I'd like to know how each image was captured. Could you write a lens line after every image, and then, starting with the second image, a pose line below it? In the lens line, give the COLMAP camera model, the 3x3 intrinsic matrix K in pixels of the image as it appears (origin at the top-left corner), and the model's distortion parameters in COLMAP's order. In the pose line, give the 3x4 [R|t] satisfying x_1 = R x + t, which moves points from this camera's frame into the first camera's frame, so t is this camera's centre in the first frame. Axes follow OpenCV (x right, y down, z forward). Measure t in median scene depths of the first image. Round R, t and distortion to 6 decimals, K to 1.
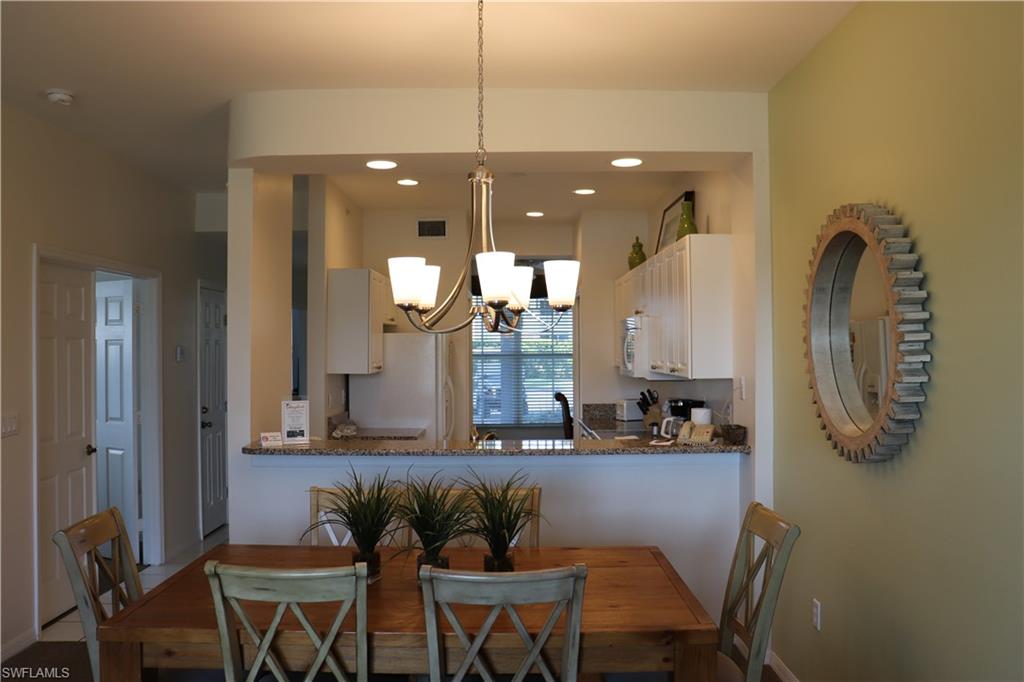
lens RADIAL K [[860.6, 0, 512.0], [0, 860.6, 341.0], [0, 0, 1]] dist [-0.237223, -0.000176]
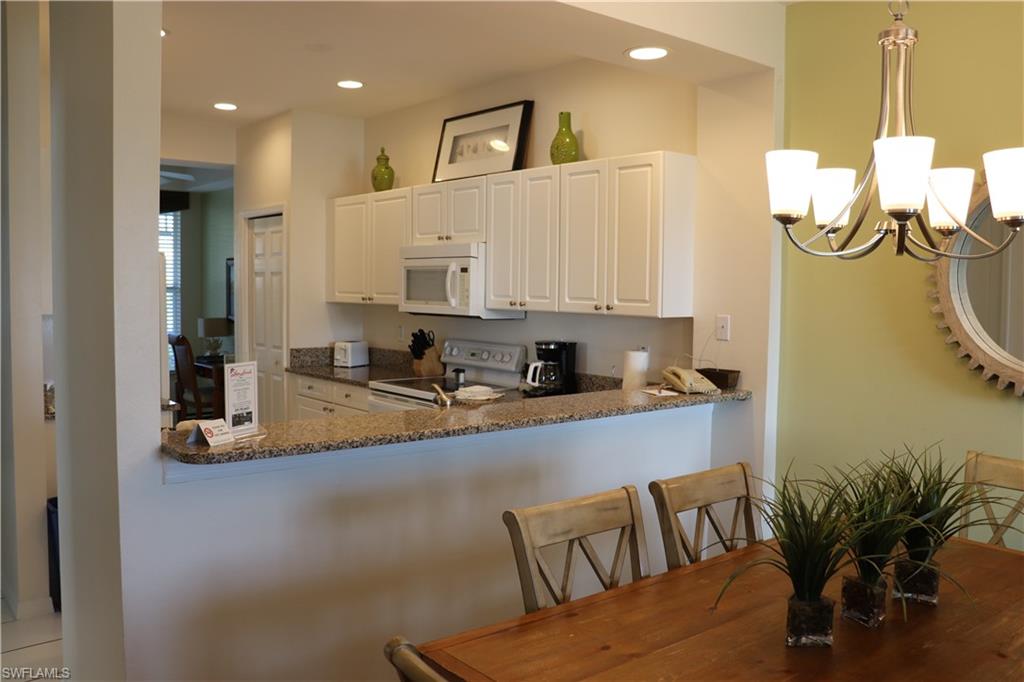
lens RADIAL K [[863.6, 0, 512.0], [0, 863.6, 341.0], [0, 0, 1]] dist [-0.117020, -0.001395]
pose [[0.776534, -0.025965, 0.629541, -0.460863], [-0.021151, 0.997513, 0.067231, 0.012163], [-0.629721, -0.065523, 0.774053, 0.413083]]
